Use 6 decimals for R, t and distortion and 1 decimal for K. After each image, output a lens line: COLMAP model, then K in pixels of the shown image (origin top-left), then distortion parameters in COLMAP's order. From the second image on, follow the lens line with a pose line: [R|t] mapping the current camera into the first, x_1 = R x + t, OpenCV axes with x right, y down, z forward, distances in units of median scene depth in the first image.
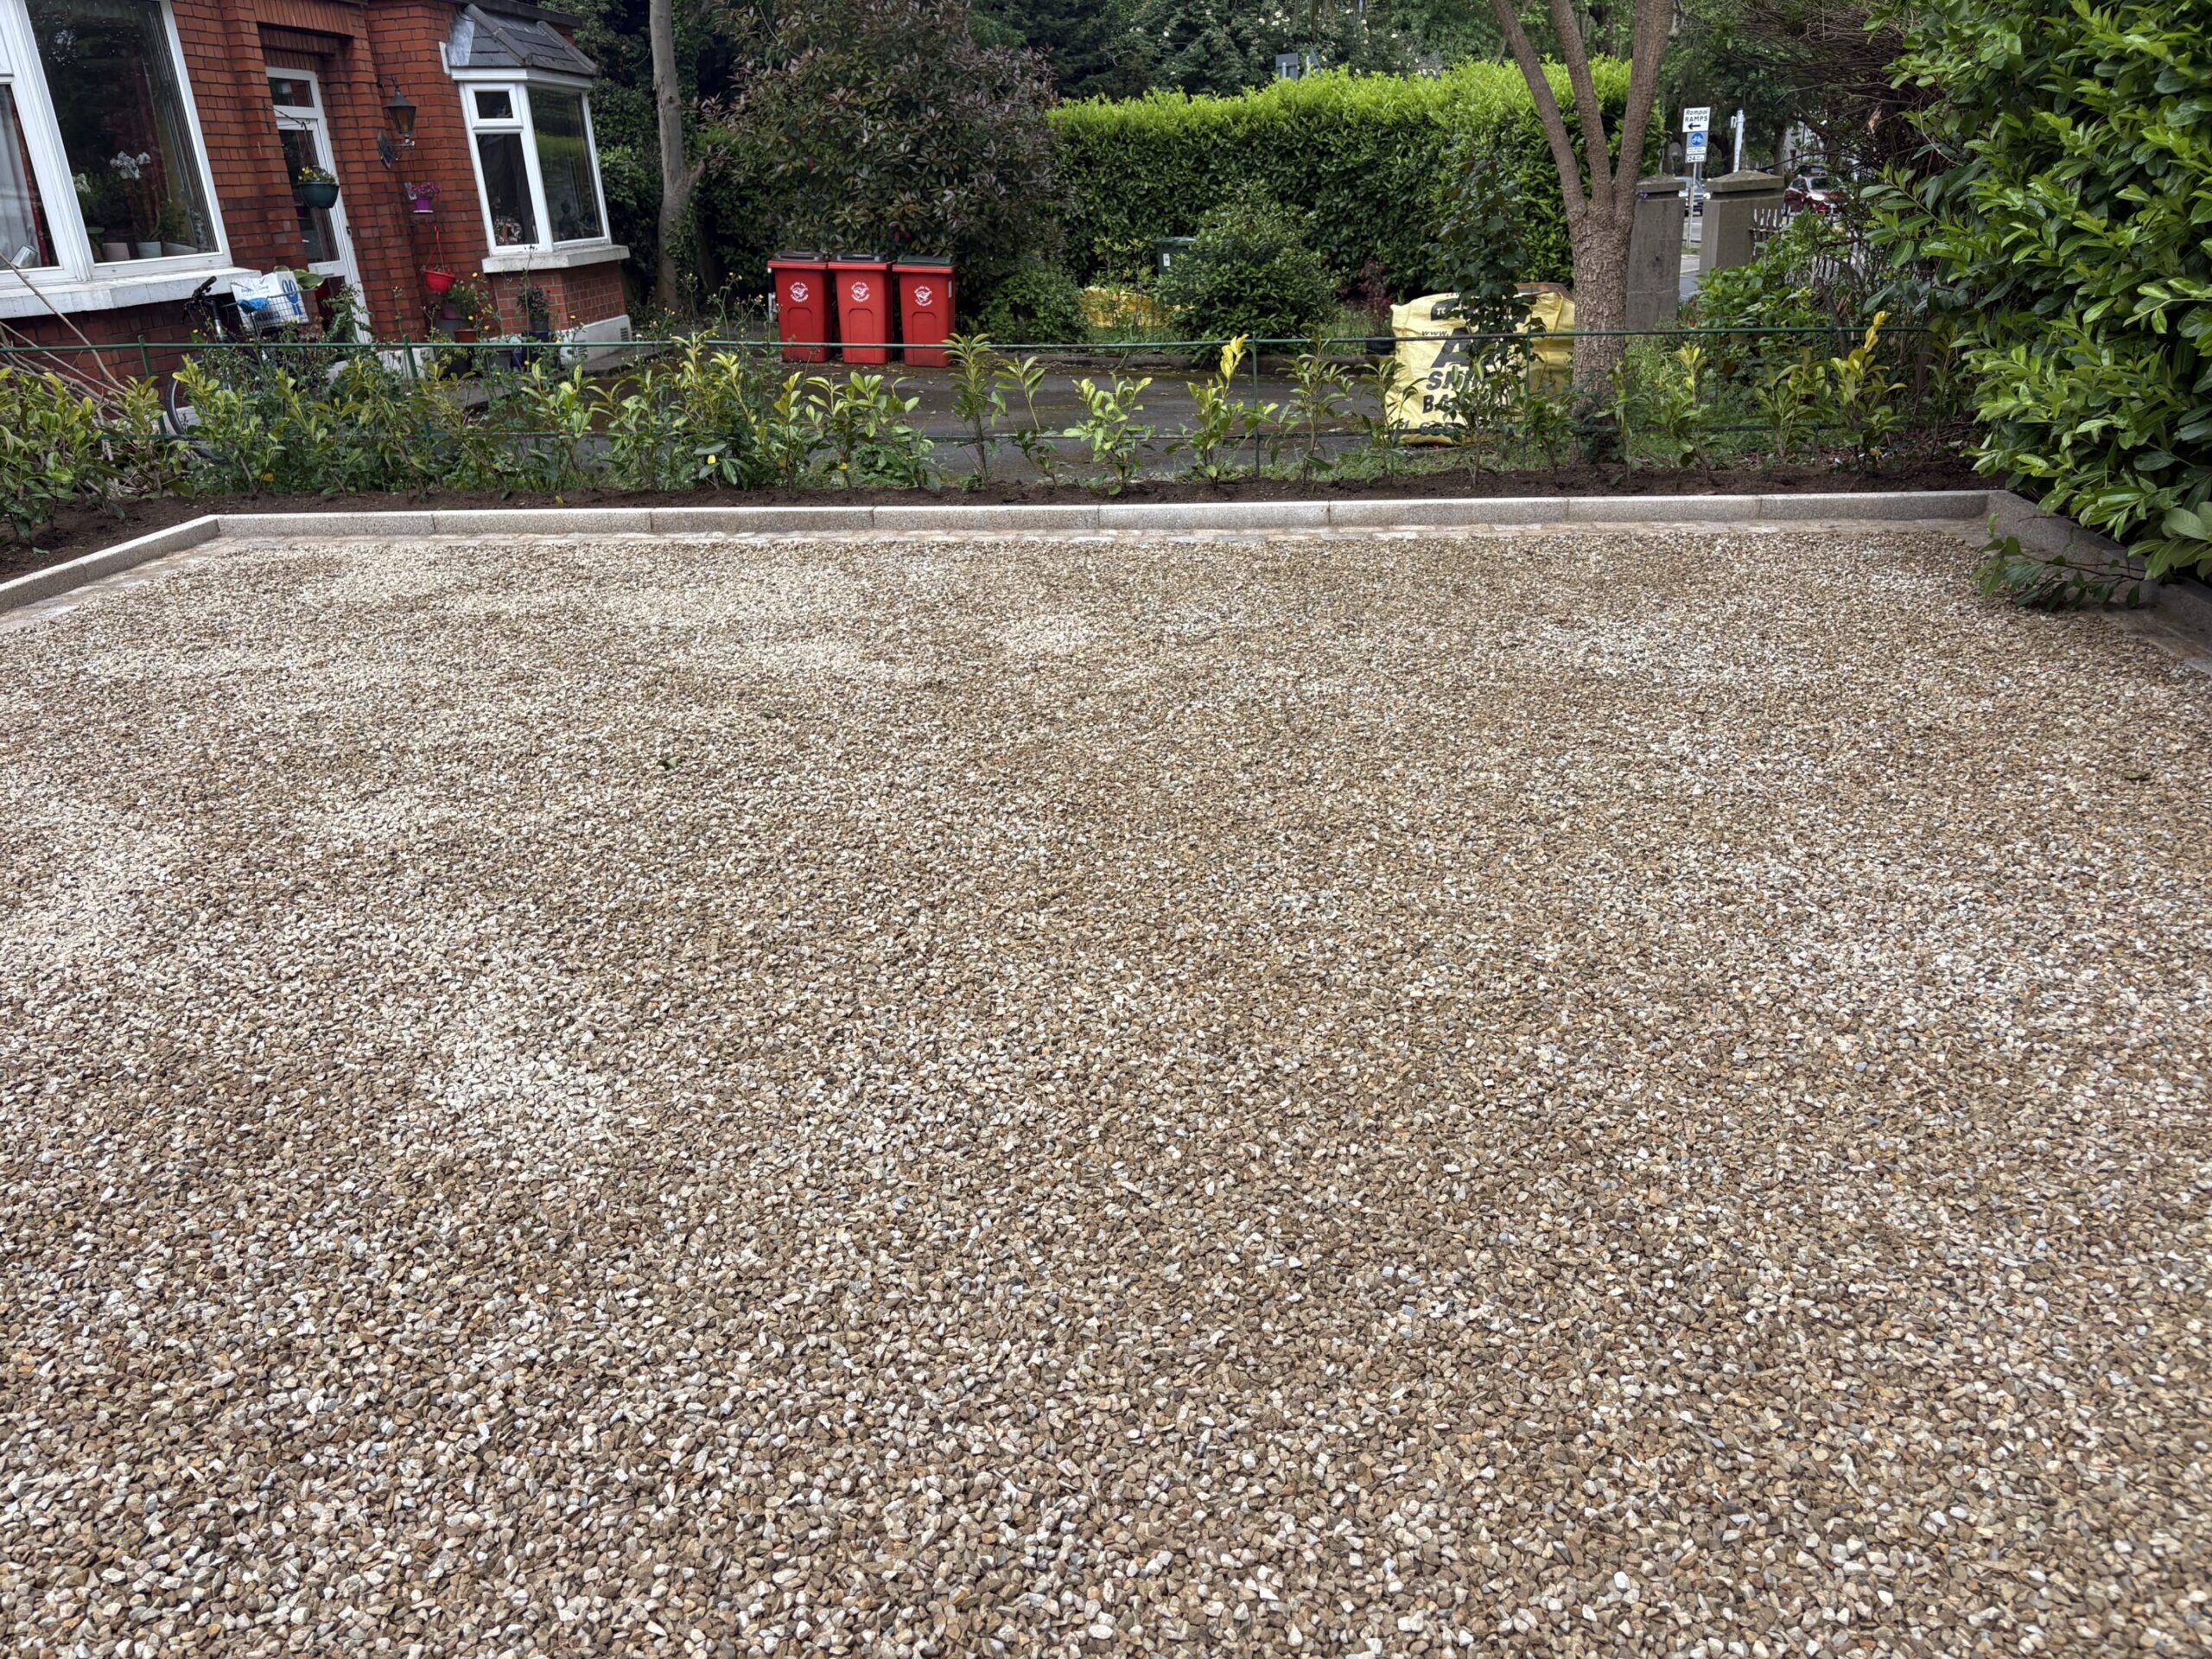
lens RADIAL K [[1668.5, 0, 1092.8], [0, 1668.5, 830.7], [0, 0, 1]] dist [0.057613, -0.056754]
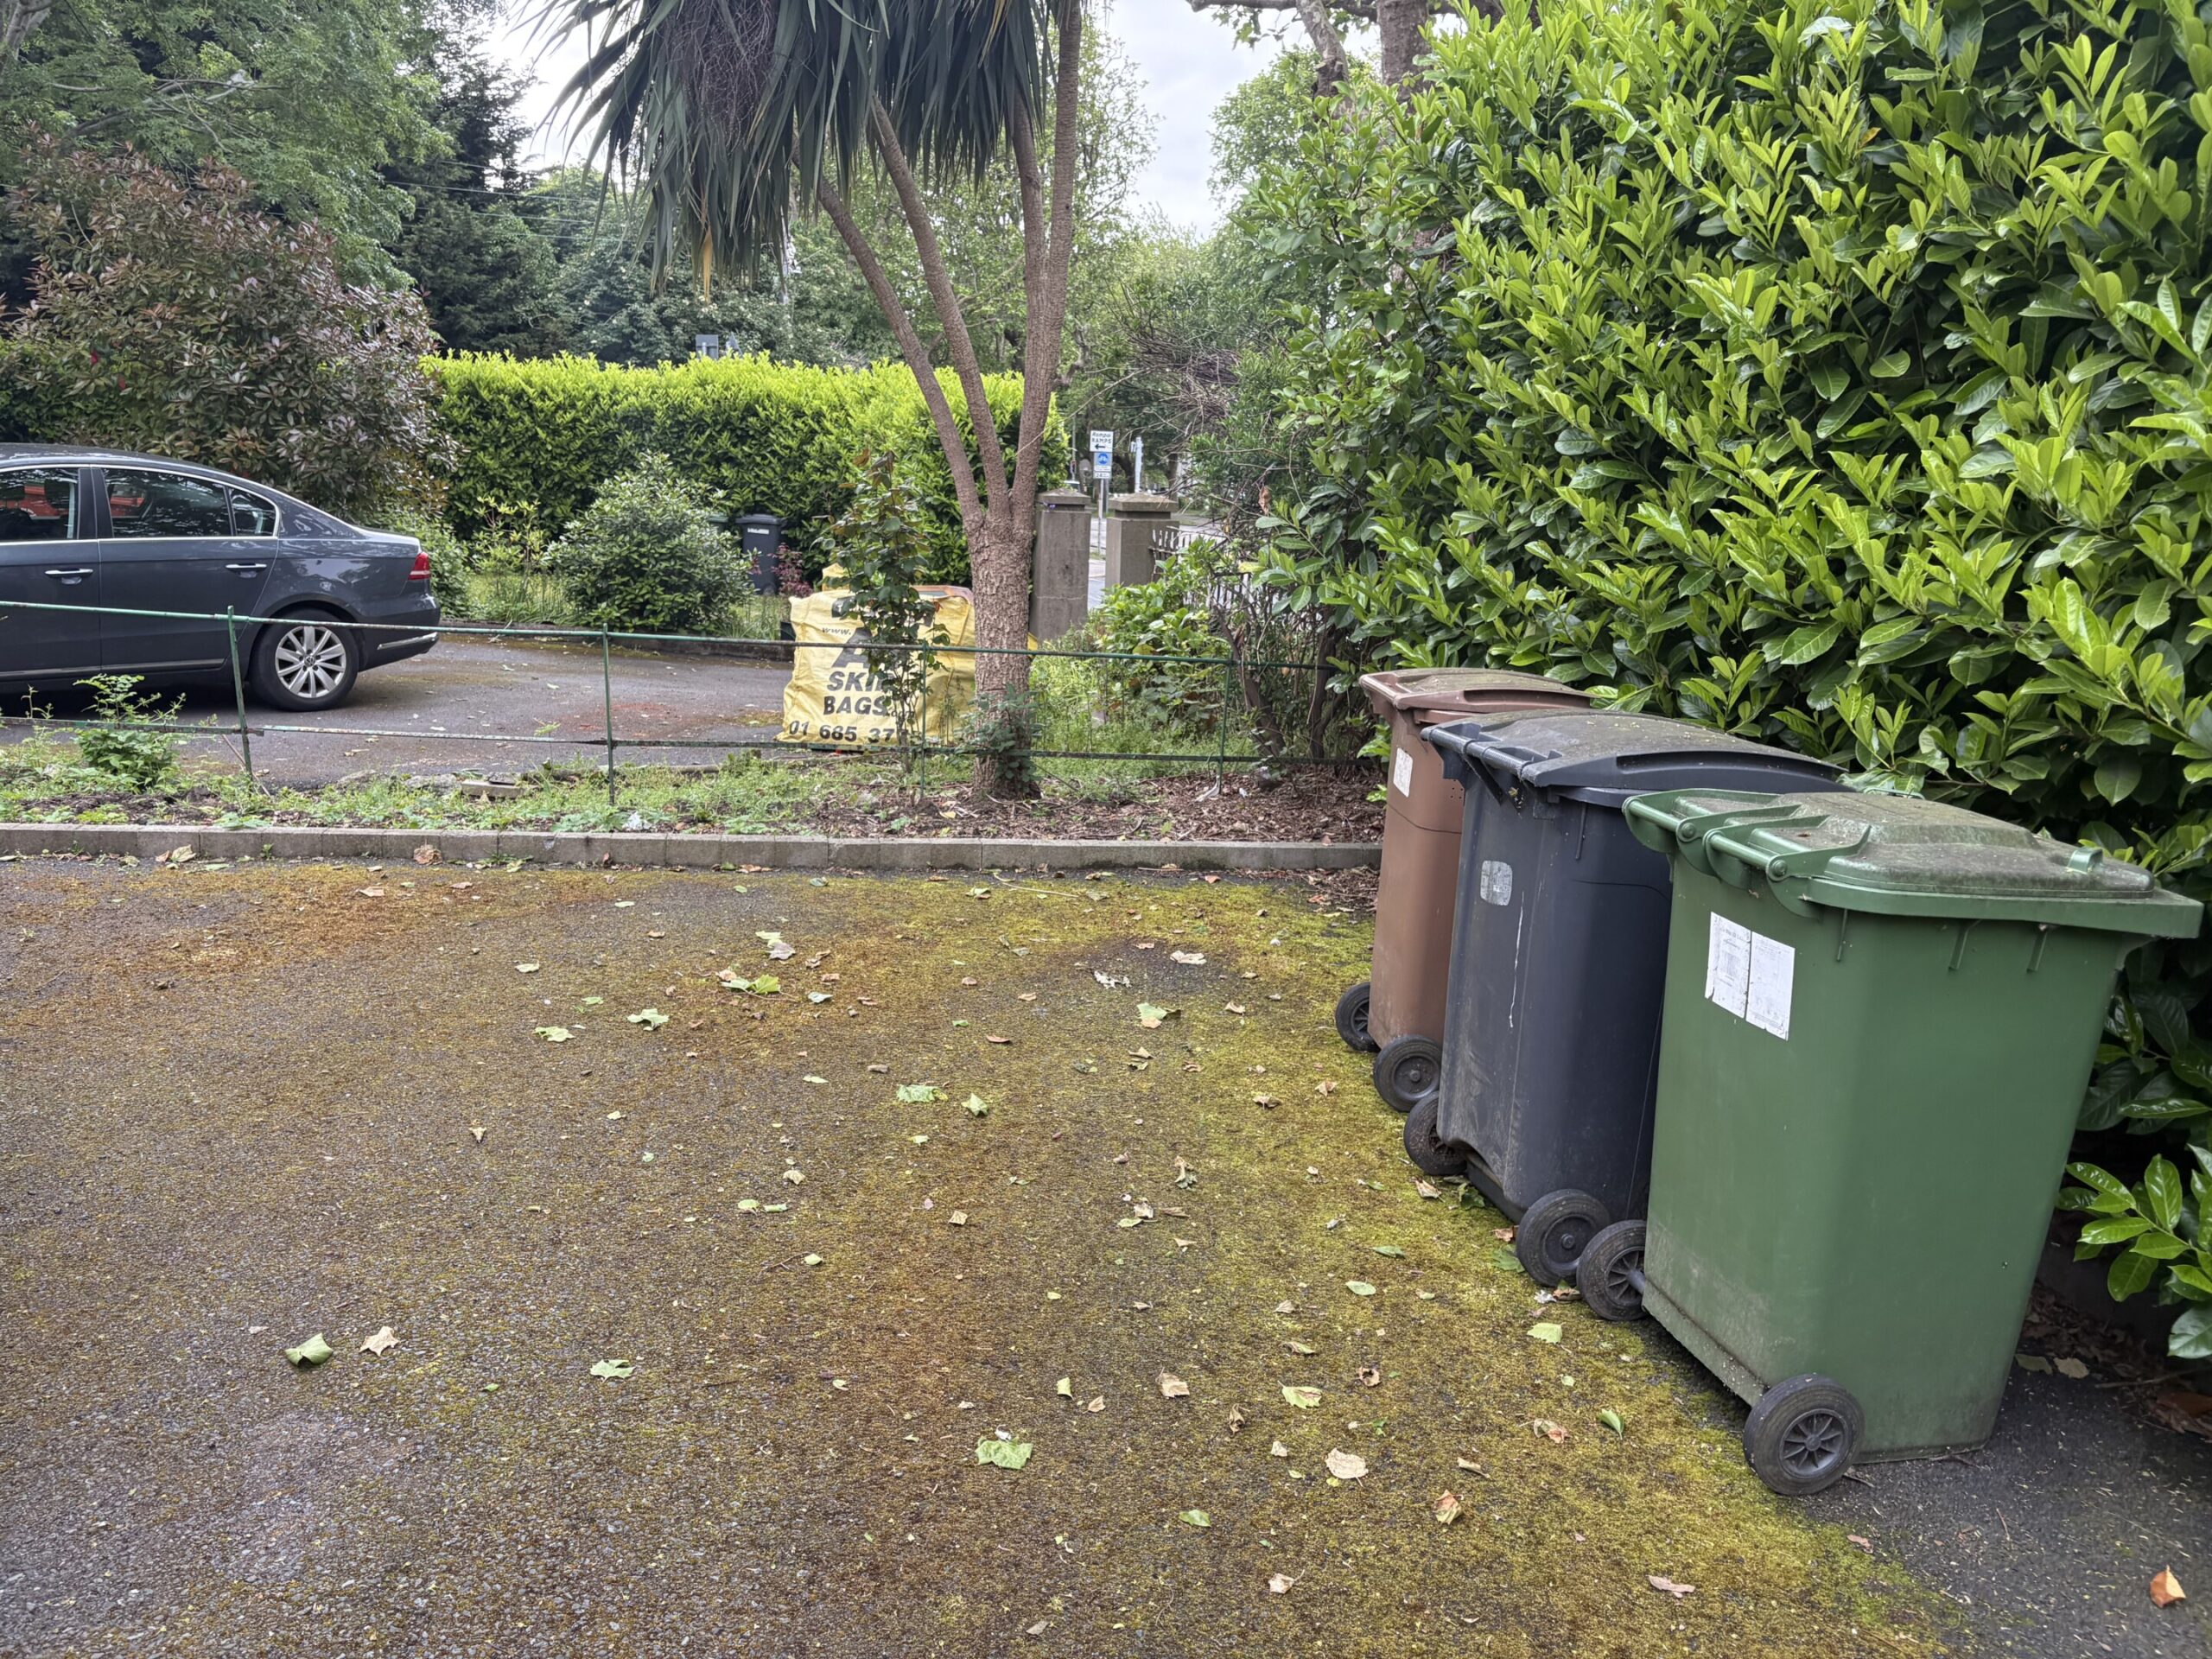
lens RADIAL K [[1668.5, 0, 1082.5], [0, 1668.5, 837.7], [0, 0, 1]] dist [0.057613, -0.056754]
pose [[0.949068, 0.020378, 0.314411, 0.063886], [0.026851, 0.989045, -0.145154, -0.065438], [-0.313924, 0.146203, 0.938124, 0.158061]]
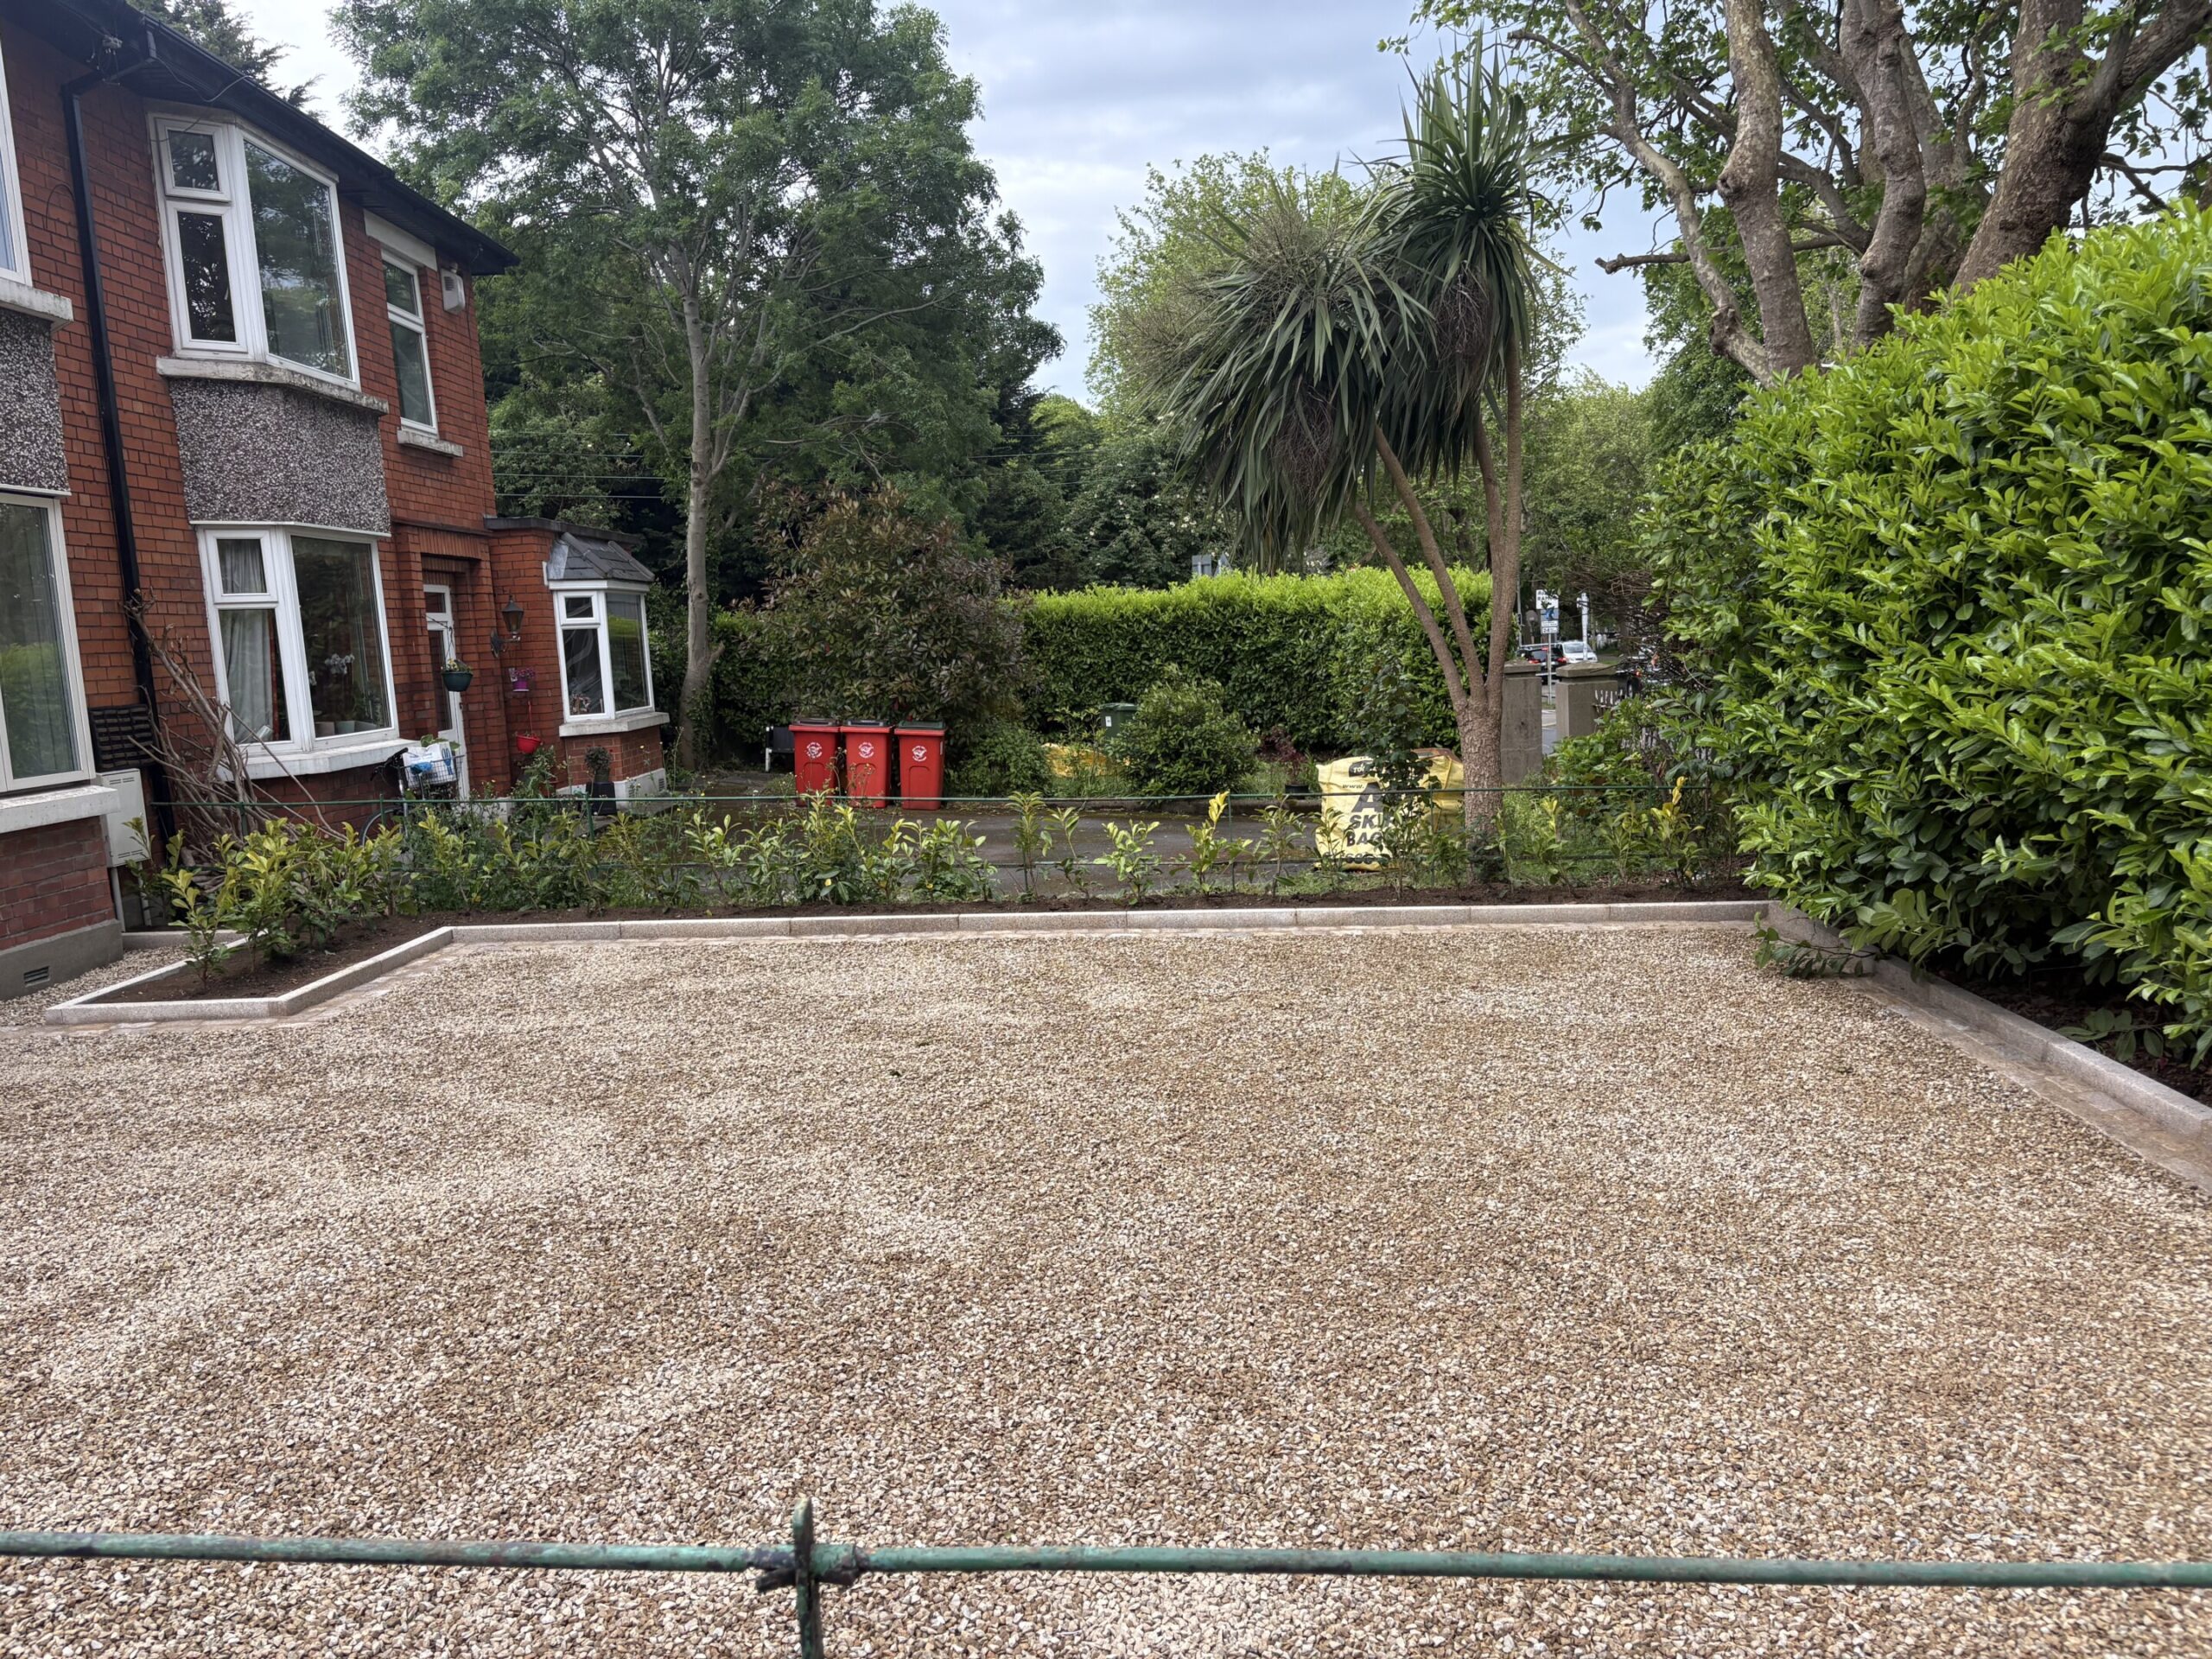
lens RADIAL K [[1668.5, 0, 1061.1], [0, 1668.5, 858.0], [0, 0, 1]] dist [0.057613, -0.056754]
pose [[0.999238, -0.003322, 0.038878, -0.096470], [0.012344, 0.972112, -0.234193, 0.074009], [-0.037015, 0.234495, 0.971412, -0.301737]]
